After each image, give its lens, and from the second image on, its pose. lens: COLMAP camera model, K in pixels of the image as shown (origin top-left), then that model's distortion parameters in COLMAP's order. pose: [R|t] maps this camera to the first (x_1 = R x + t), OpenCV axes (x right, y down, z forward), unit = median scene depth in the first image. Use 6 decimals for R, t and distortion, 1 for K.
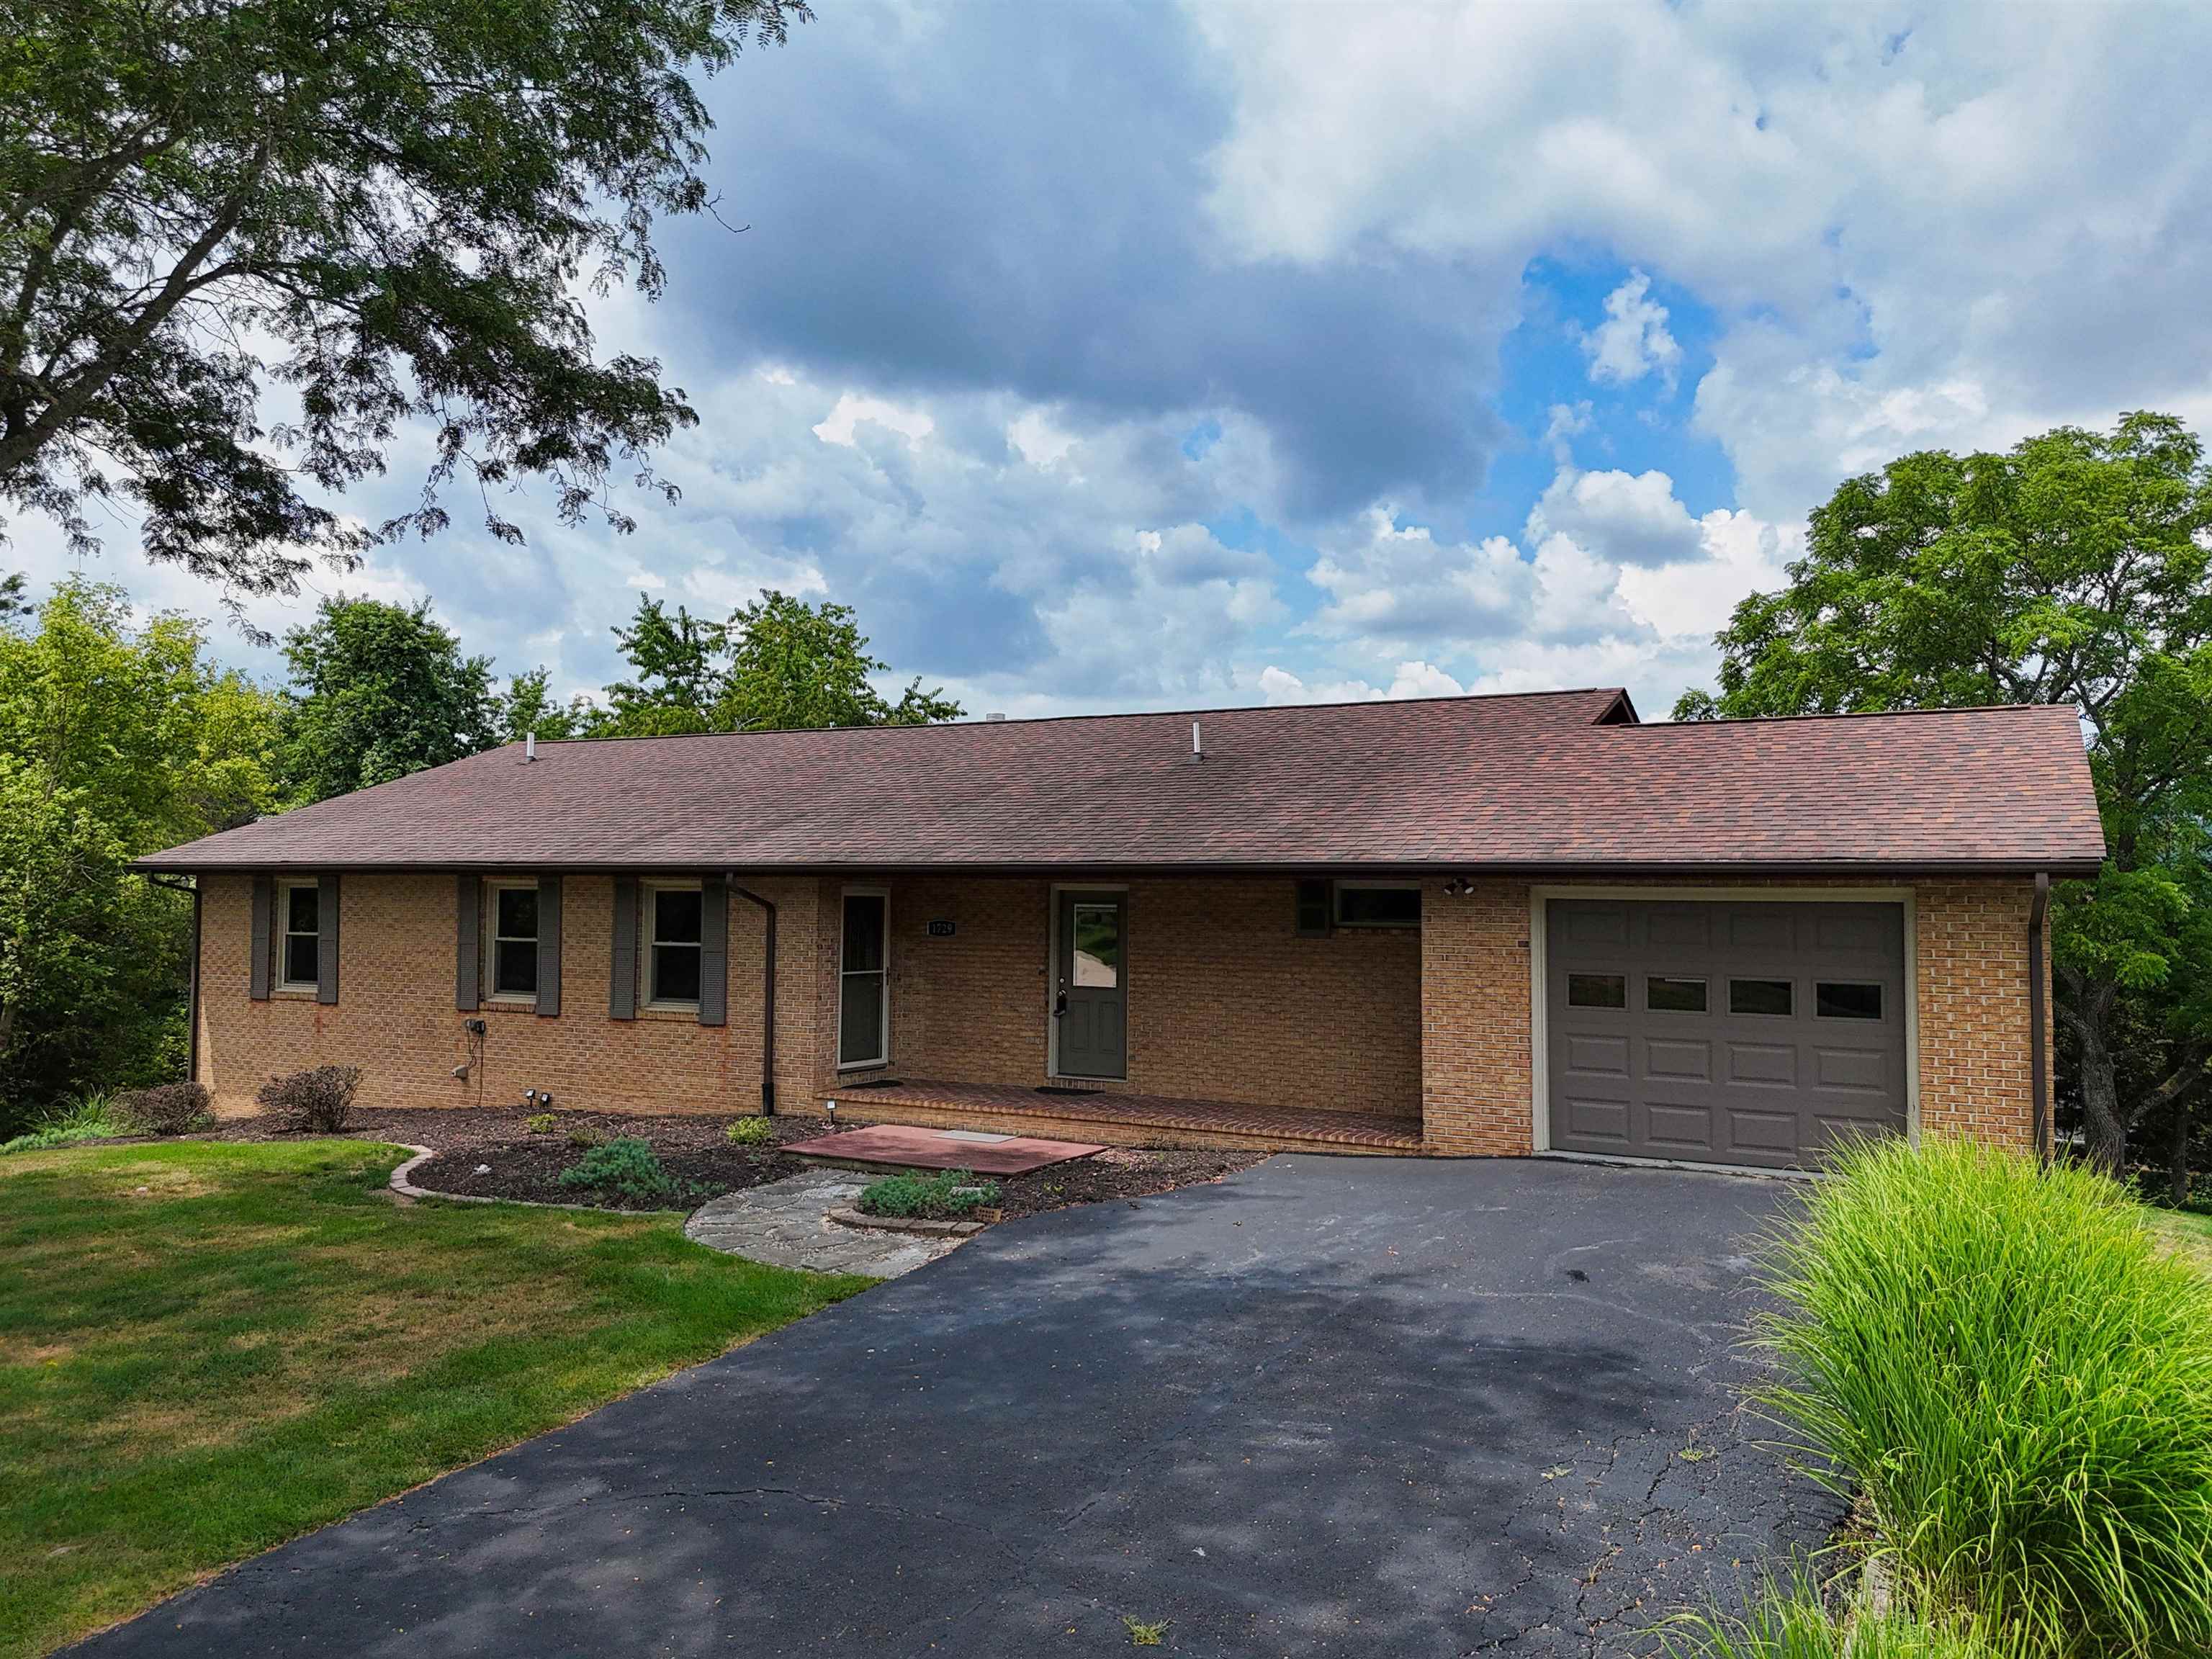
lens RADIAL K [[1626.5, 0, 1106.0], [0, 1626.5, 829.5], [0, 0, 1]] dist [0.052664, -0.047201]
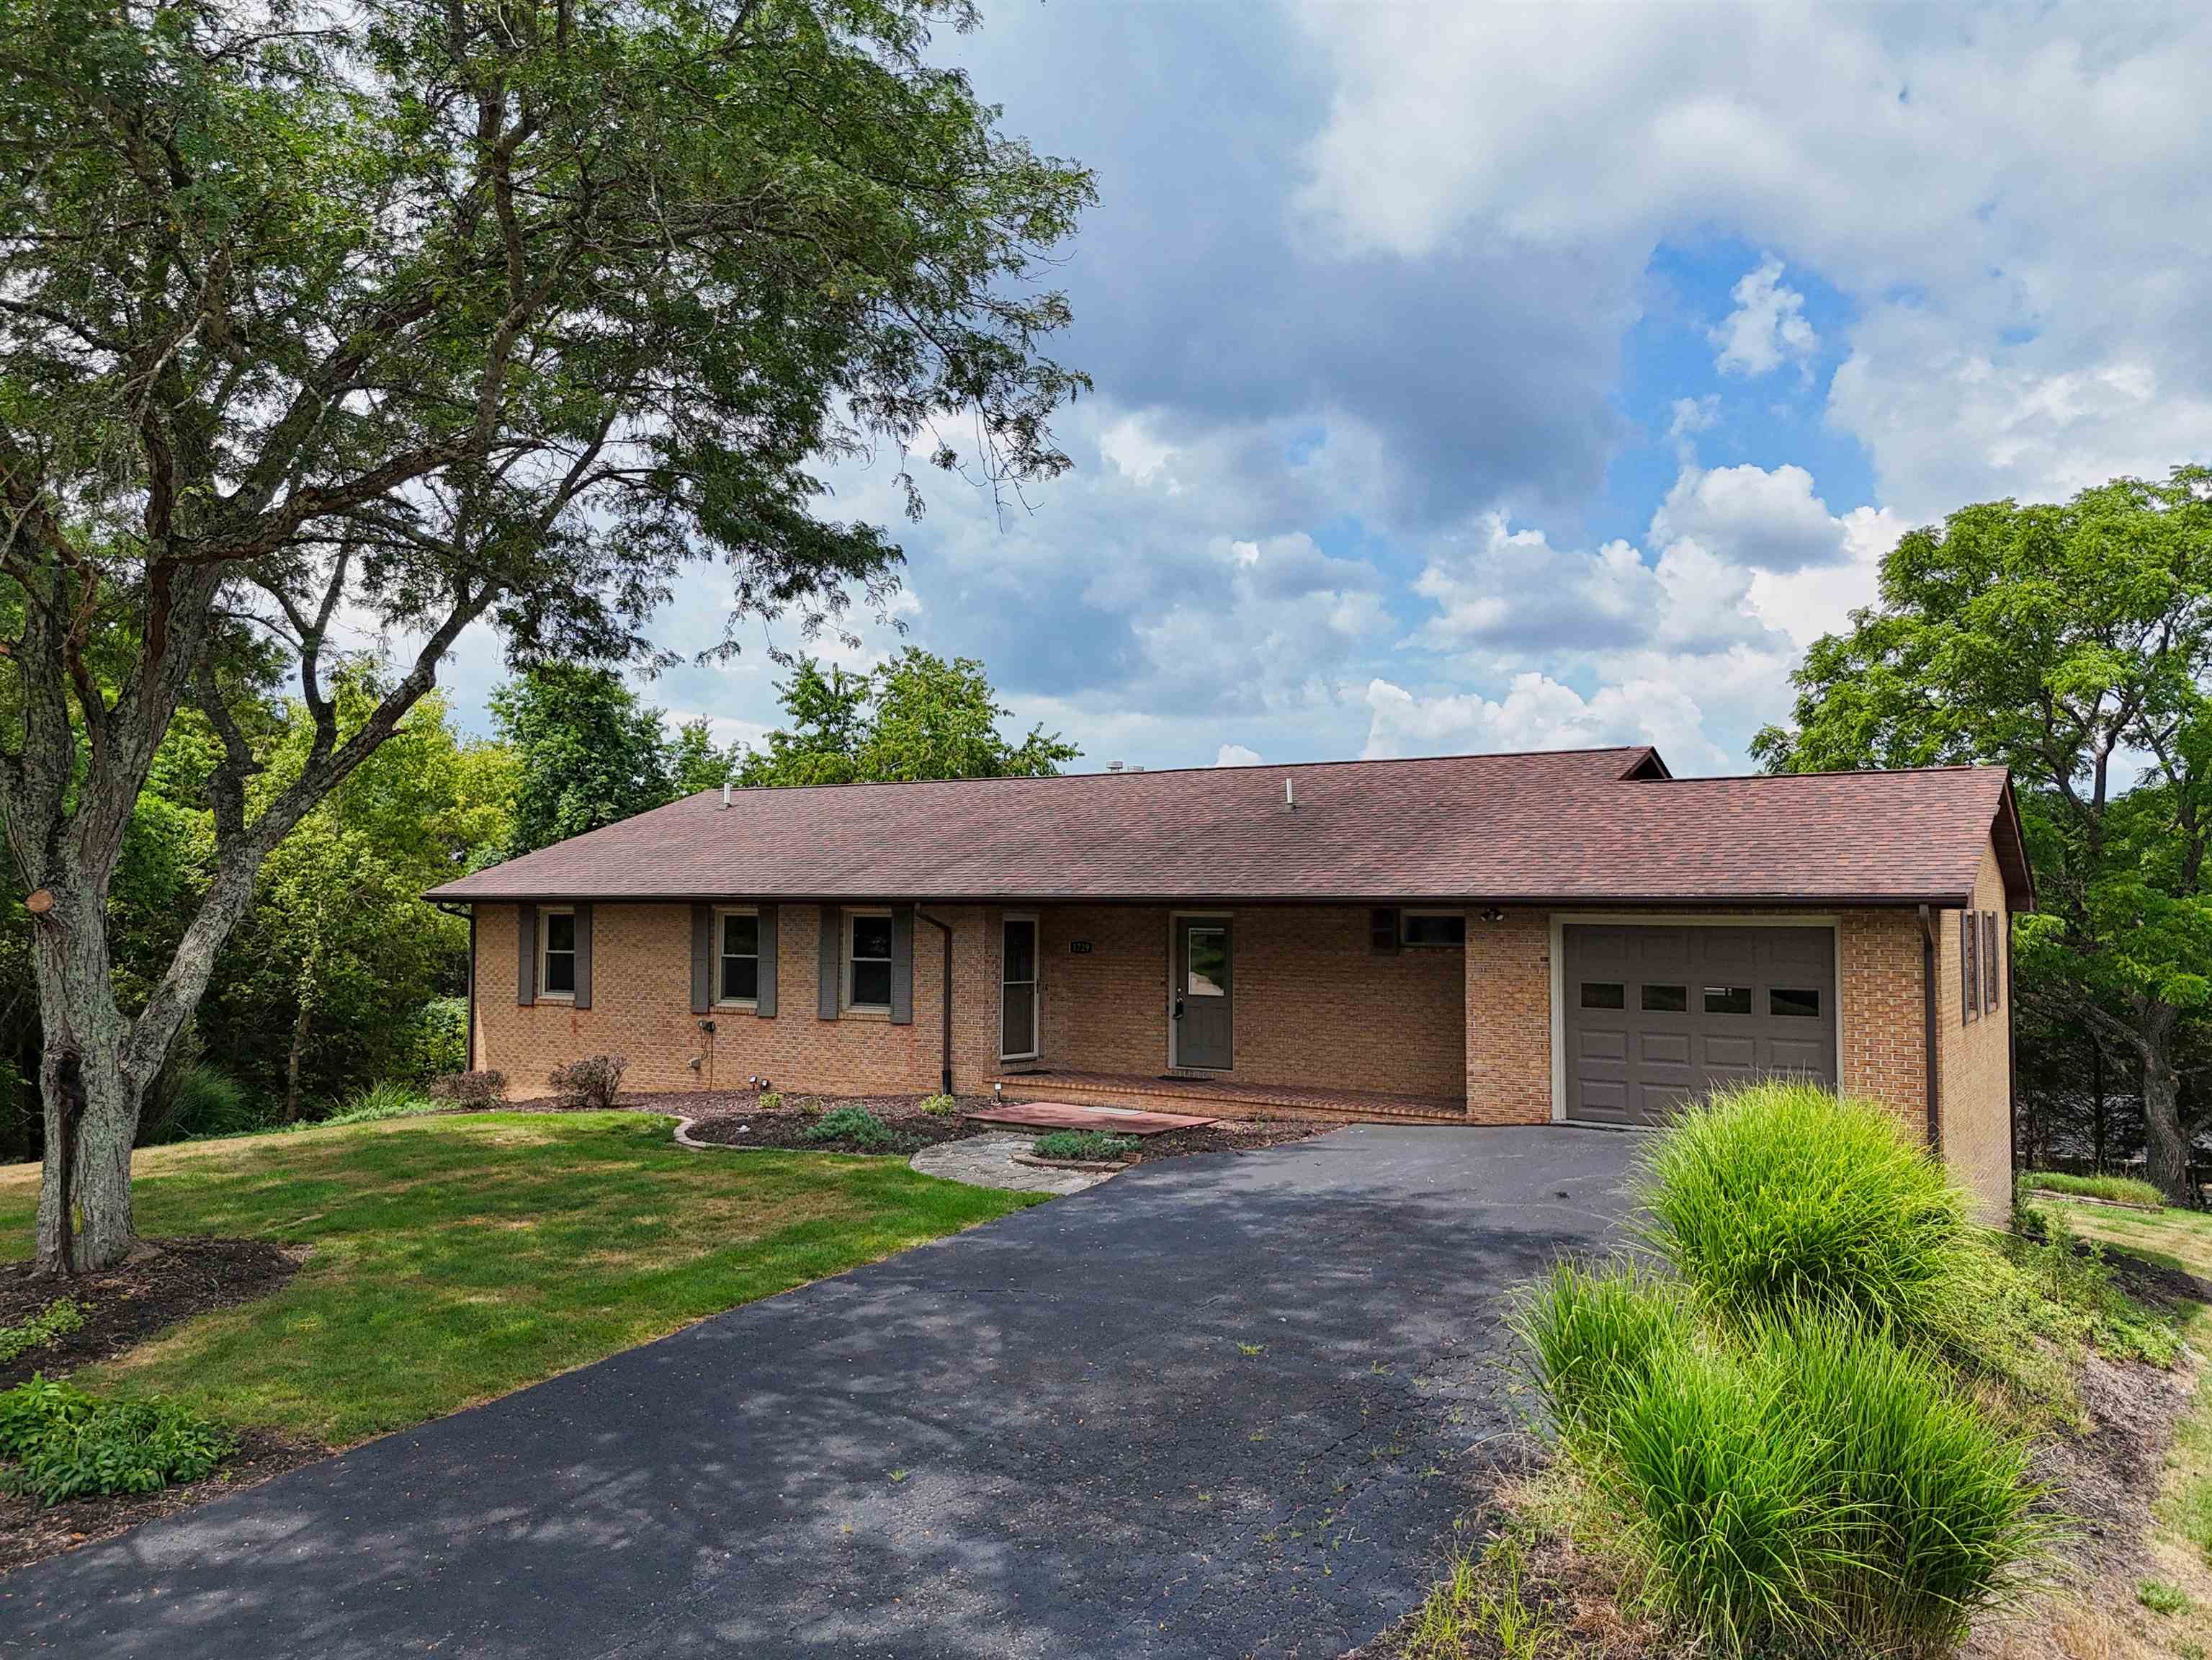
lens RADIAL K [[1651.3, 0, 1079.5], [0, 1651.3, 854.8], [0, 0, 1]] dist [0.075871, -0.071828]
pose [[0.997044, -0.003131, -0.076768, -0.006590], [0.003251, 0.999994, 0.001435, -0.011853], [0.076763, -0.001681, 0.997048, -0.260527]]
